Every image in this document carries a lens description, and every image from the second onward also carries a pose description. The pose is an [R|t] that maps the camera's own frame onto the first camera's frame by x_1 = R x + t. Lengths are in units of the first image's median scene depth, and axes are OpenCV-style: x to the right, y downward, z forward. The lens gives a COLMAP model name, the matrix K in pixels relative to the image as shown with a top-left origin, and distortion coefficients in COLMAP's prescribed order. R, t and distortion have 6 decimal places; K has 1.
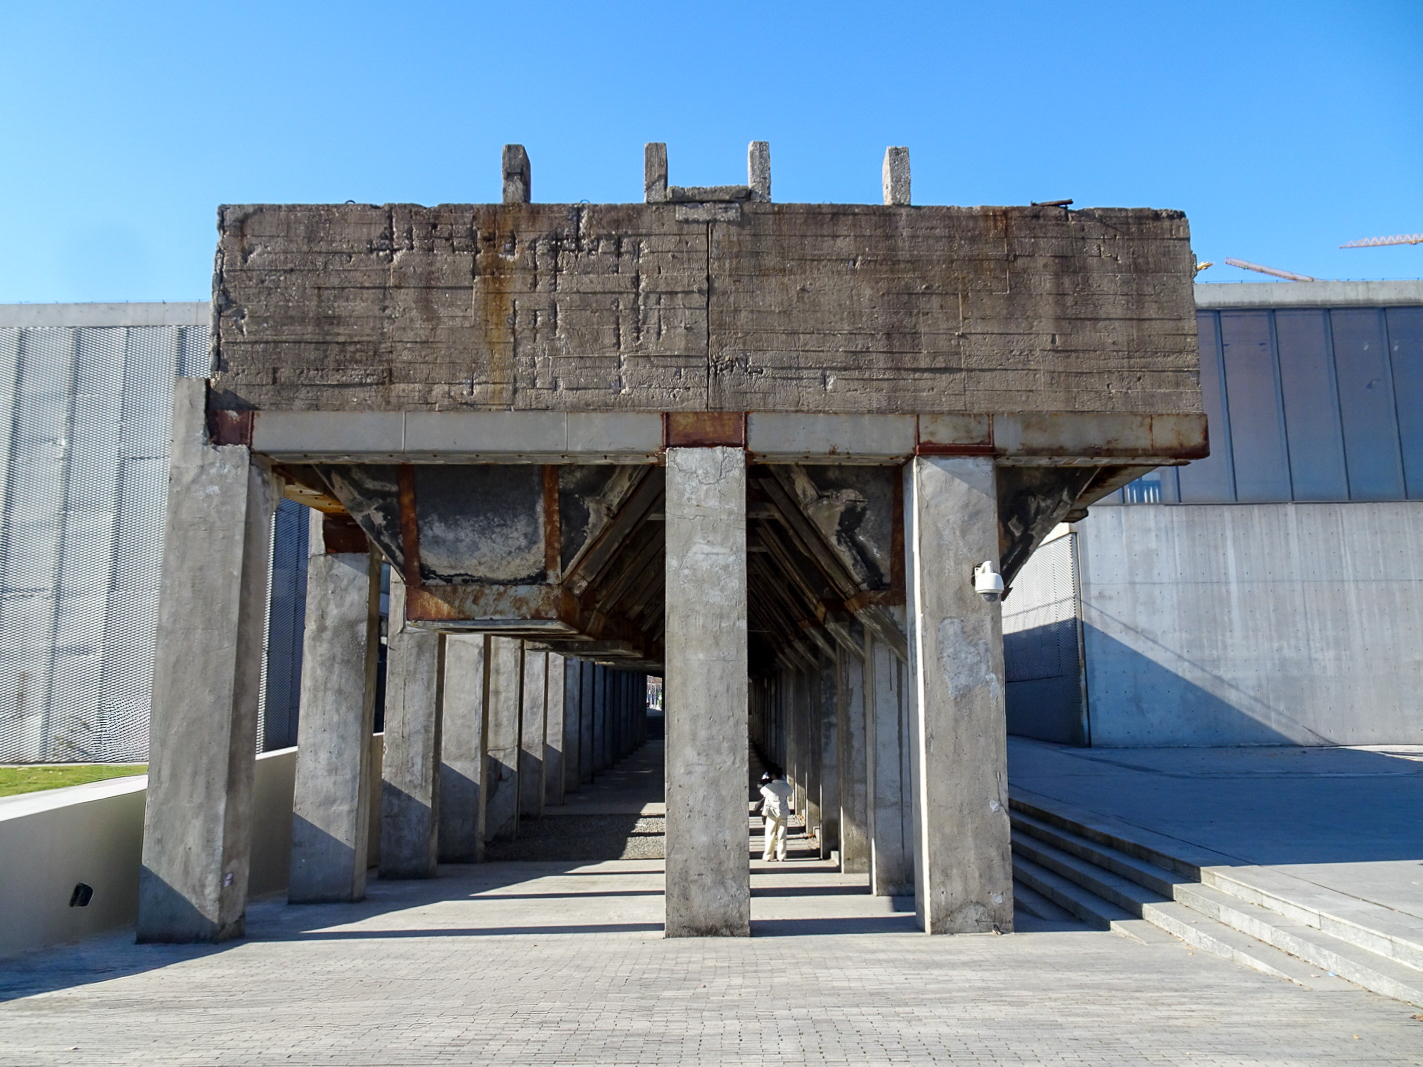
lens RADIAL K [[1029.7, 0, 721.5], [0, 1029.7, 528.6], [0, 0, 1]] dist [0.011686, -0.006717]
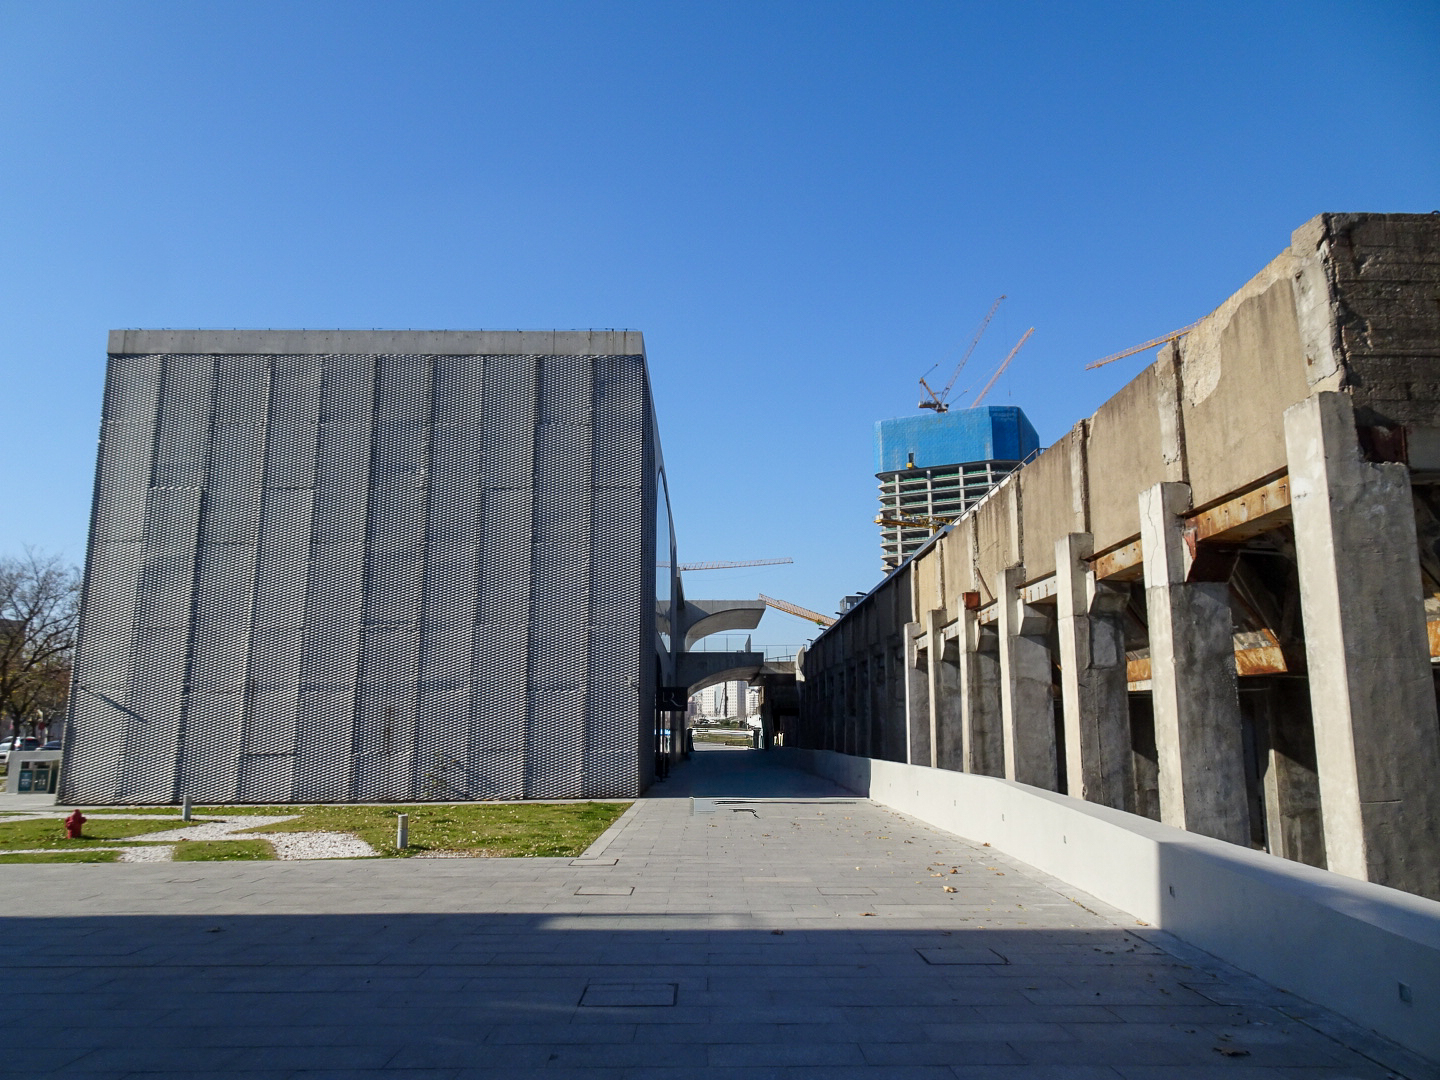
lens RADIAL K [[1042.0, 0, 735.7], [0, 1042.0, 533.2], [0, 0, 1]] dist [0.011686, -0.006717]
pose [[0.999932, 0.011606, 0.001018, -0.354670], [-0.011561, 0.999245, -0.037104, 0.008633], [-0.001448, 0.037090, 0.999311, 0.014840]]
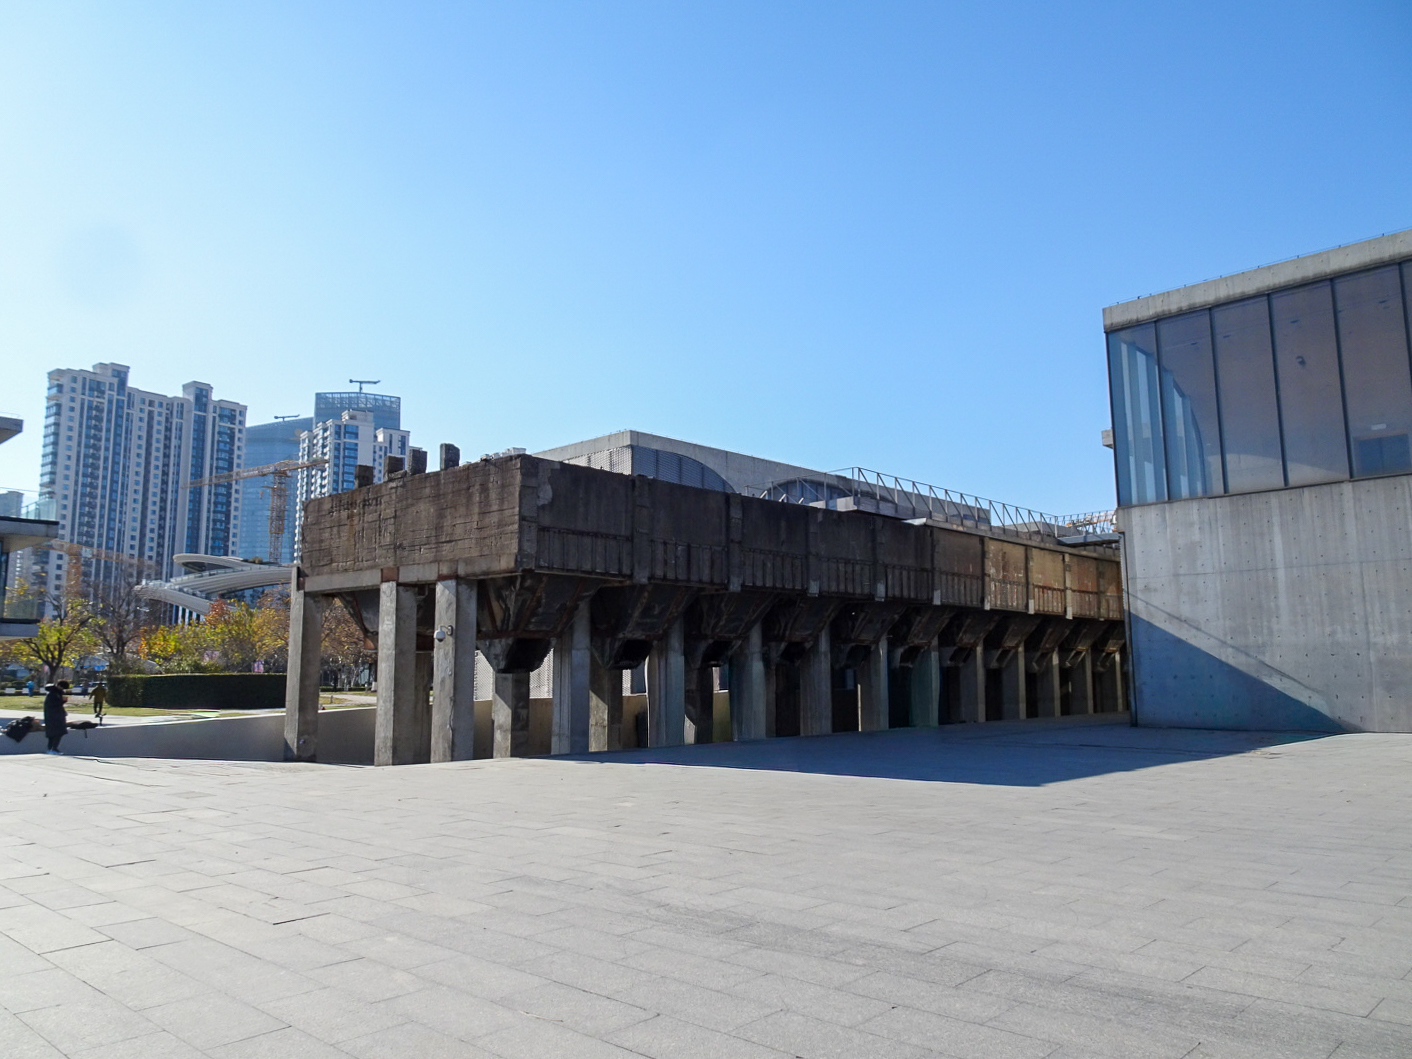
lens RADIAL K [[1021.8, 0, 701.7], [0, 1021.8, 530.3], [0, 0, 1]] dist [0.011686, -0.006717]
pose [[0.735392, -0.091035, -0.671499, 0.763544], [0.106392, 0.994157, -0.018262, -0.026546], [0.669238, -0.058012, 0.740780, -0.114167]]
